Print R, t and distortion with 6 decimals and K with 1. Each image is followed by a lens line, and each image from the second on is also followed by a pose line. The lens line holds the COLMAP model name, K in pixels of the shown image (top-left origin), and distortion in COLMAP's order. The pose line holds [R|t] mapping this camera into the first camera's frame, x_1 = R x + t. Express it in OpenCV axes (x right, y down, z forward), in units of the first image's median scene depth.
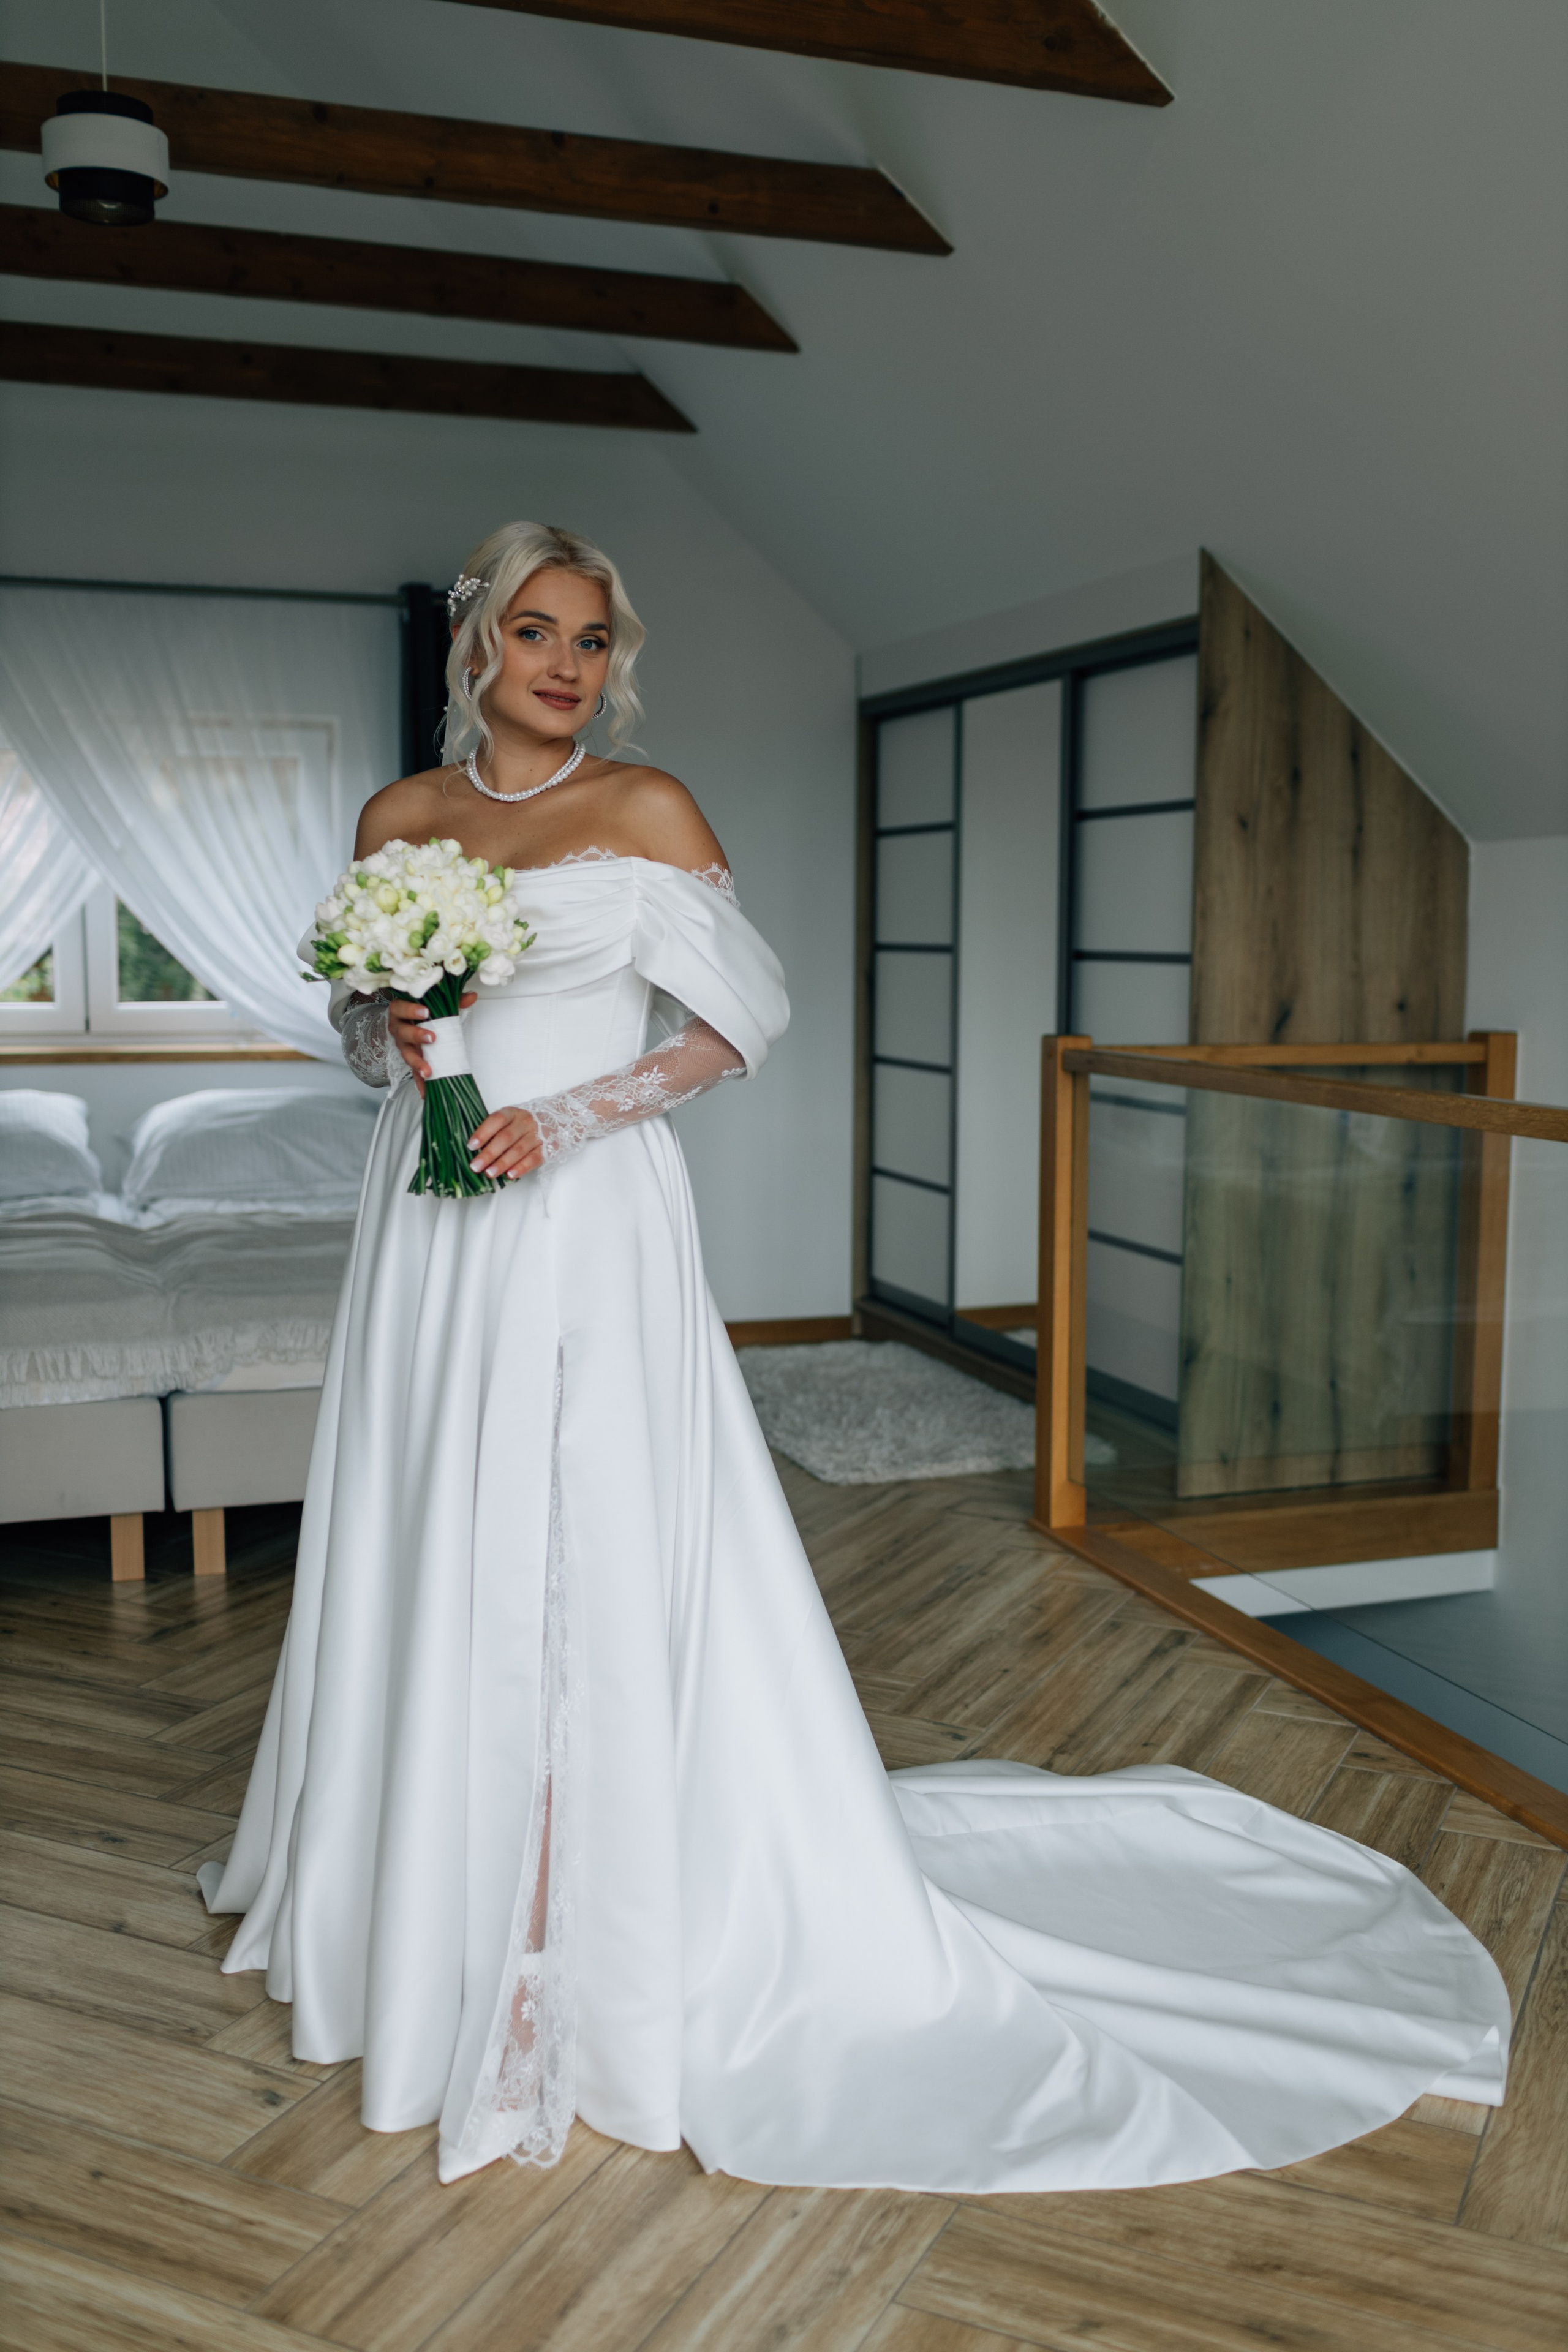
lens RADIAL K [[2264.4, 0, 784.0], [0, 2264.4, 1176.0], [0, 0, 1]] dist [0.001042, -0.004289]
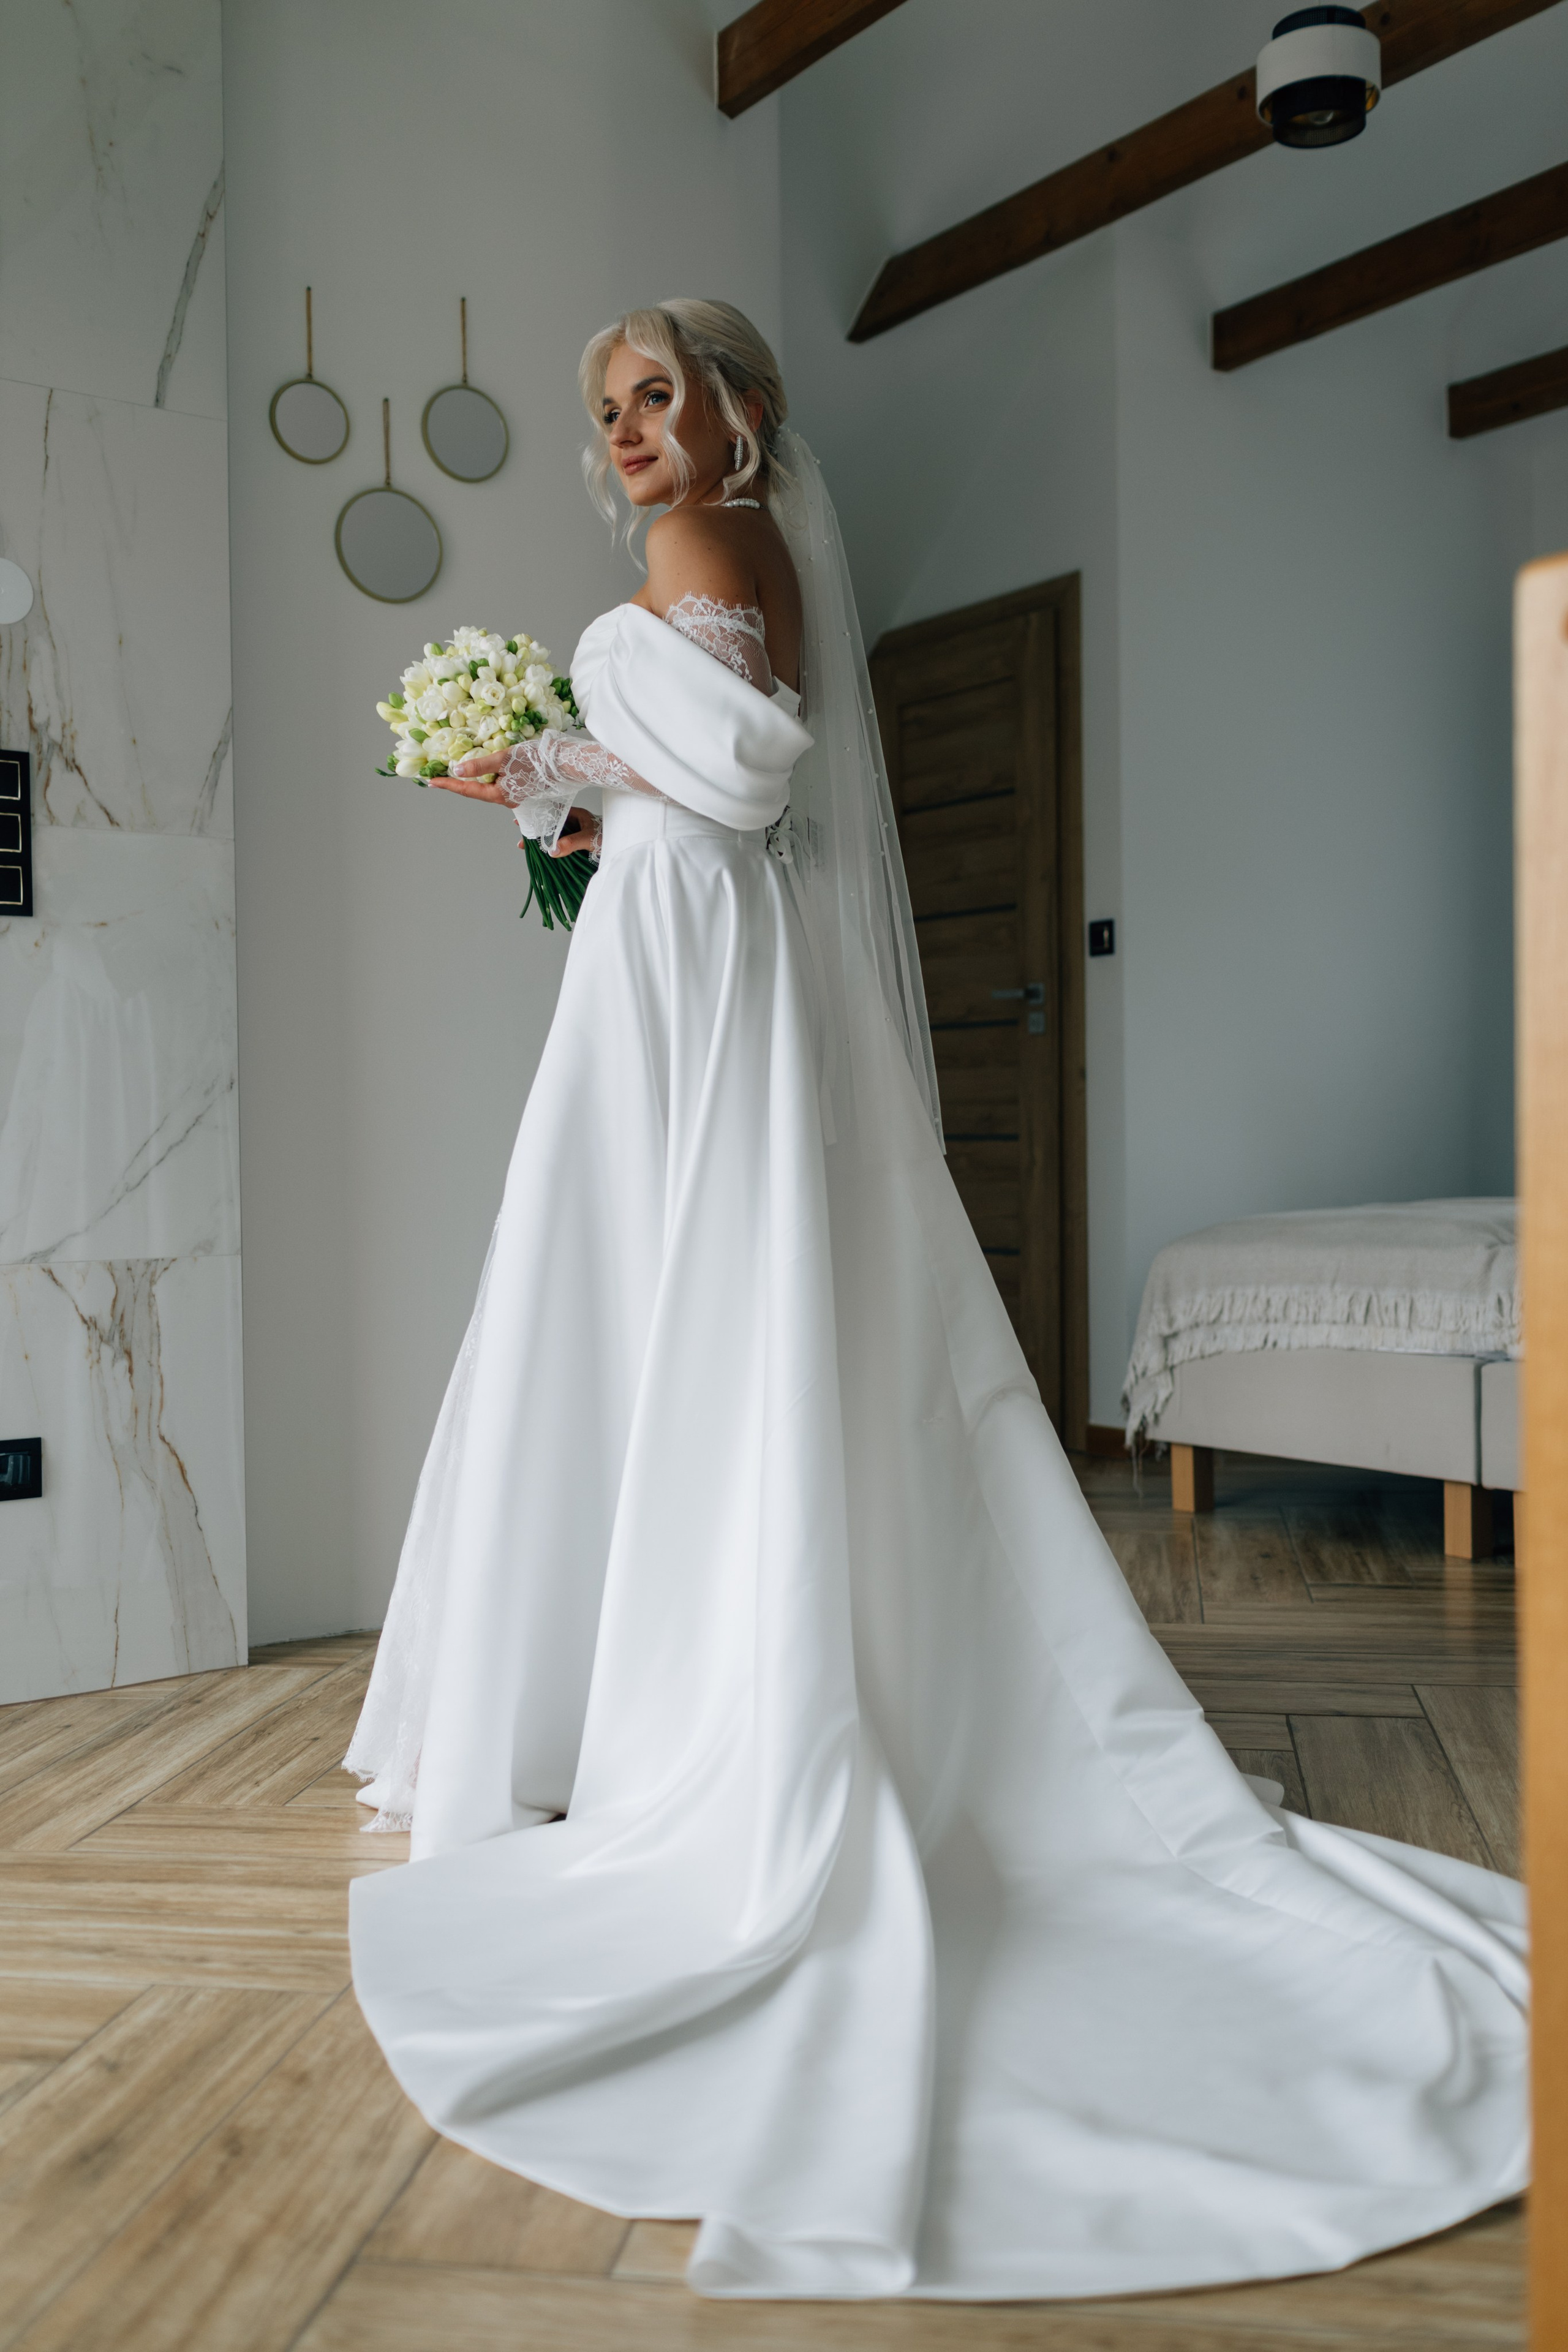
lens RADIAL K [[2267.9, 0, 784.0], [0, 2267.9, 1176.0], [0, 0, 1]] dist [0.044832, 0.002887]
pose [[0.263020, 0.008488, -0.964753, 1.039429], [-0.099053, 0.994915, -0.018251, 0.132128], [0.959692, 0.100362, 0.262524, 0.929956]]
